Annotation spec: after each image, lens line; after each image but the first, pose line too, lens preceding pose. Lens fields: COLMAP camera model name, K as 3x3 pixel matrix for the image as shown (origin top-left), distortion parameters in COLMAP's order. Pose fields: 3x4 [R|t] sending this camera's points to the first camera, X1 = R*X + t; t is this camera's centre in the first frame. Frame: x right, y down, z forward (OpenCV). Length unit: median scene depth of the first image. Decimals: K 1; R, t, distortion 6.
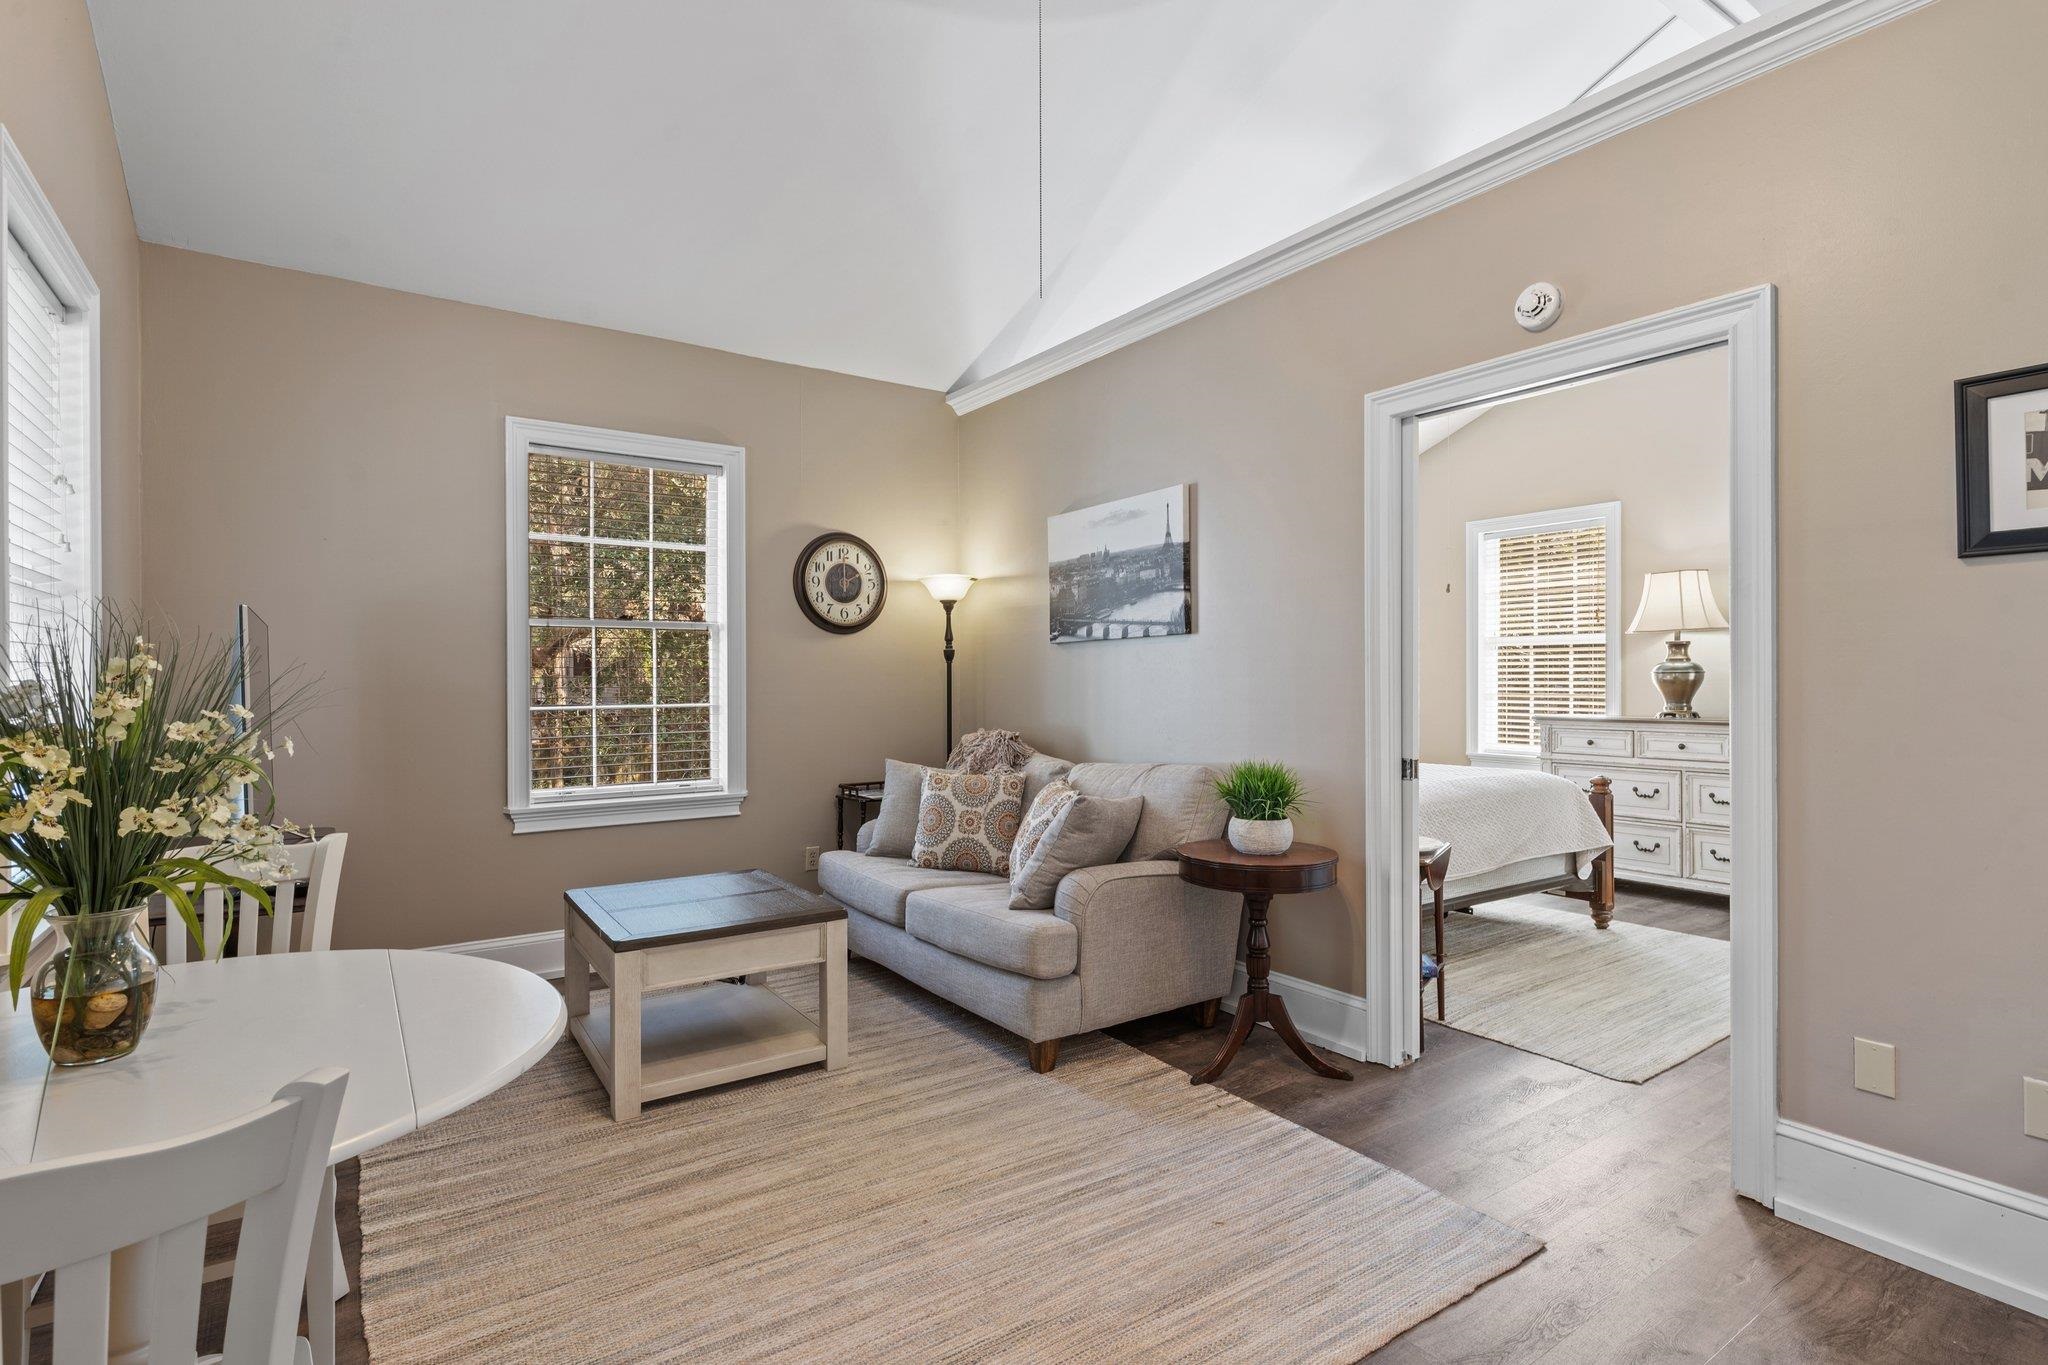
lens RADIAL K [[992.8, 0, 1017.1], [0, 992.8, 675.3], [0, 0, 1]] dist [0.001976, -0.000570]
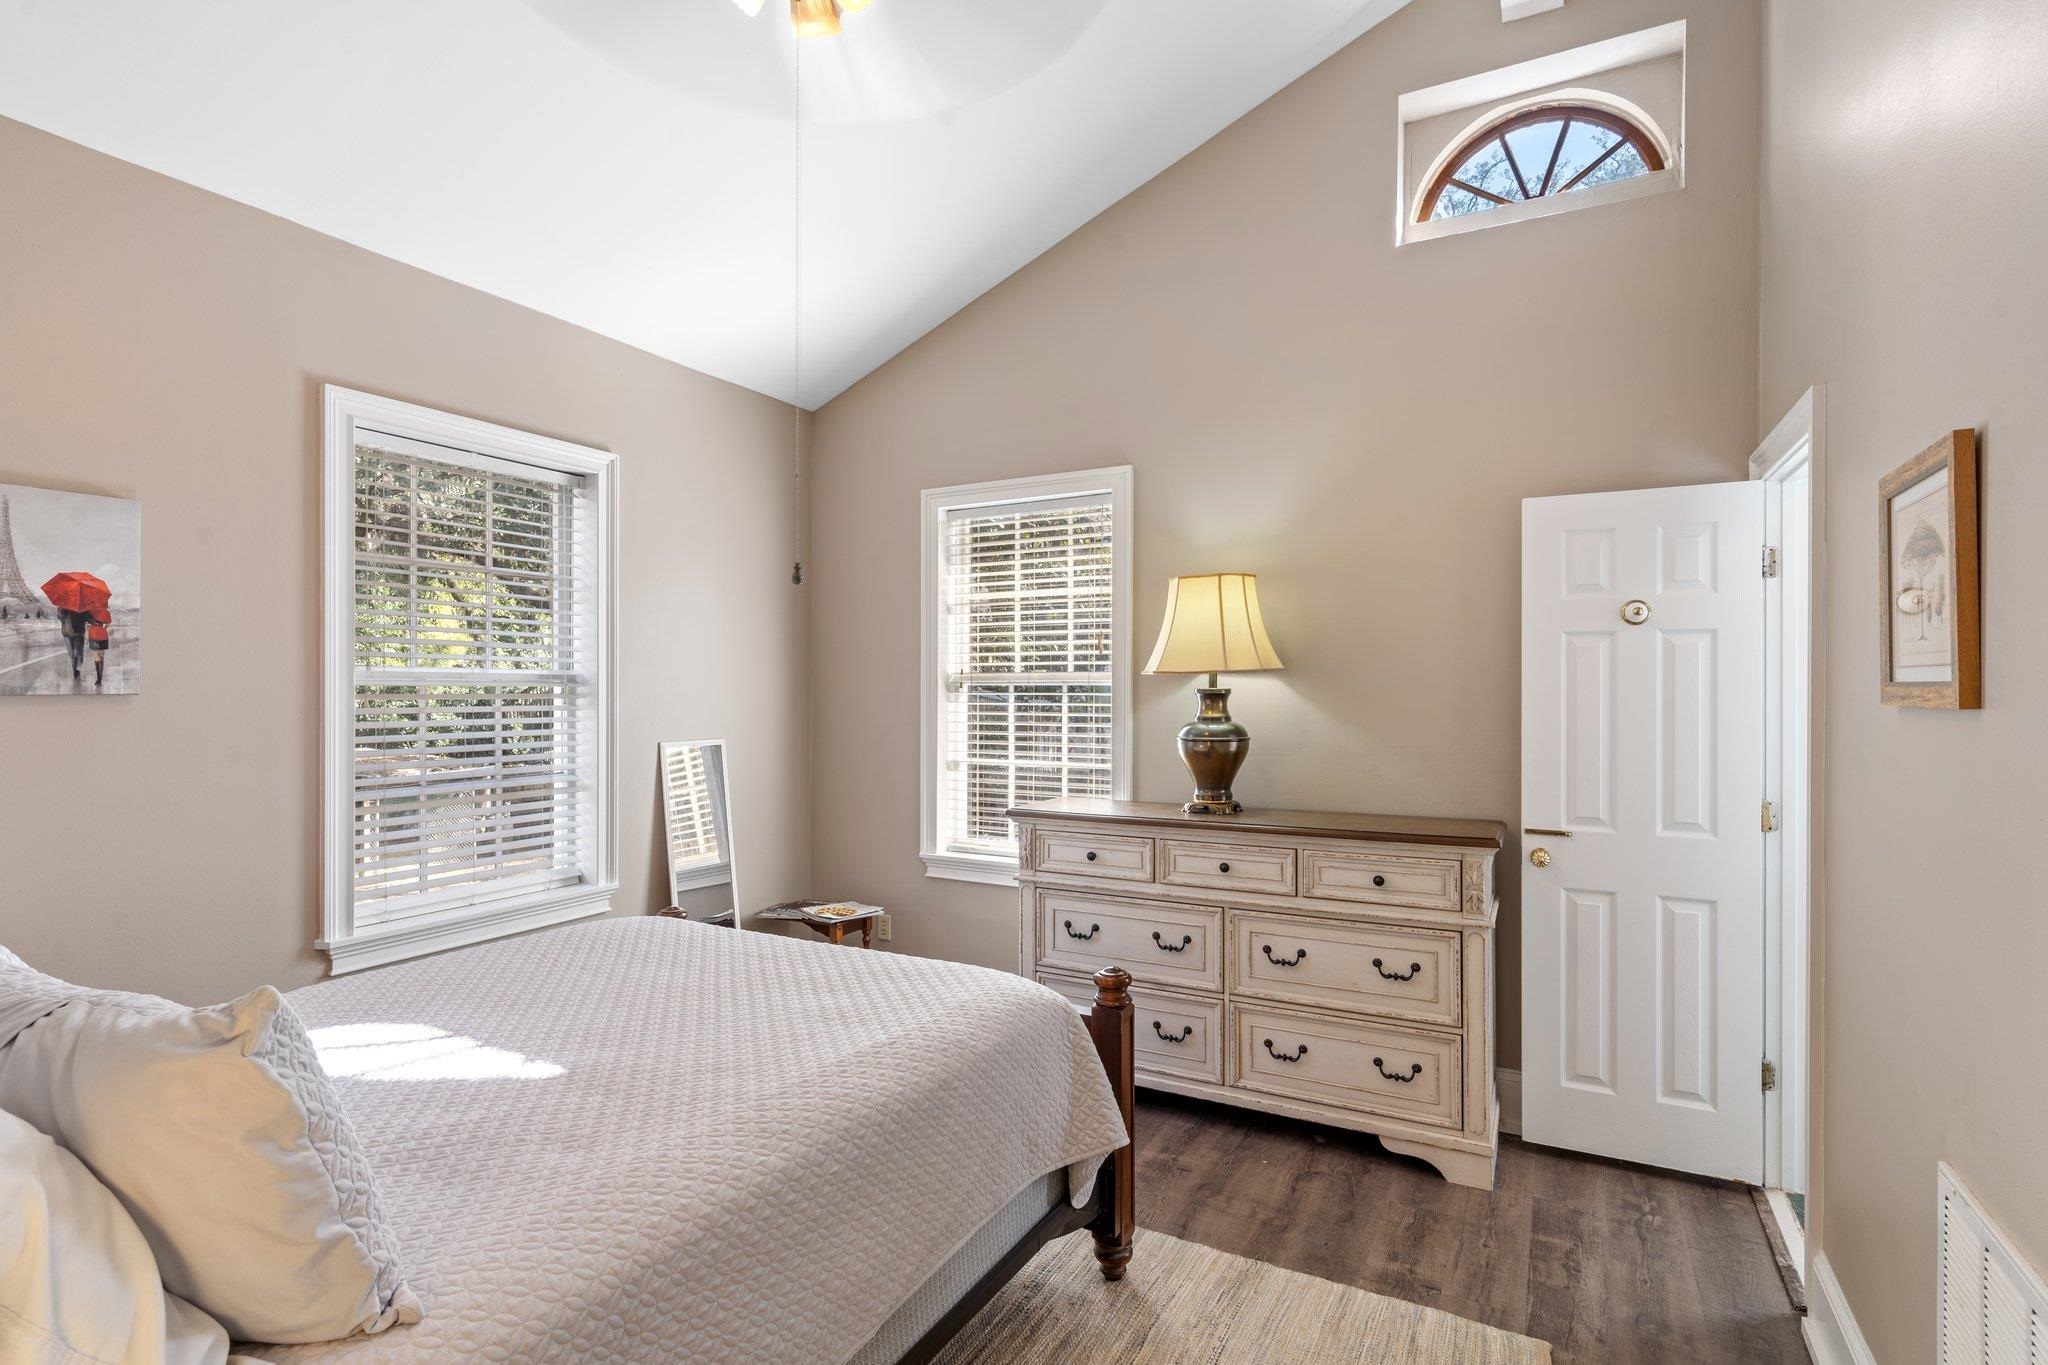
lens RADIAL K [[992.8, 0, 1026.5], [0, 992.8, 688.1], [0, 0, 1]] dist [0.001976, -0.000570]
pose [[0.893805, 0.002206, 0.448451, 0.282760], [-0.002671, 0.999996, 0.000404, -0.034957], [-0.448448, -0.001559, 0.893808, 0.499035]]
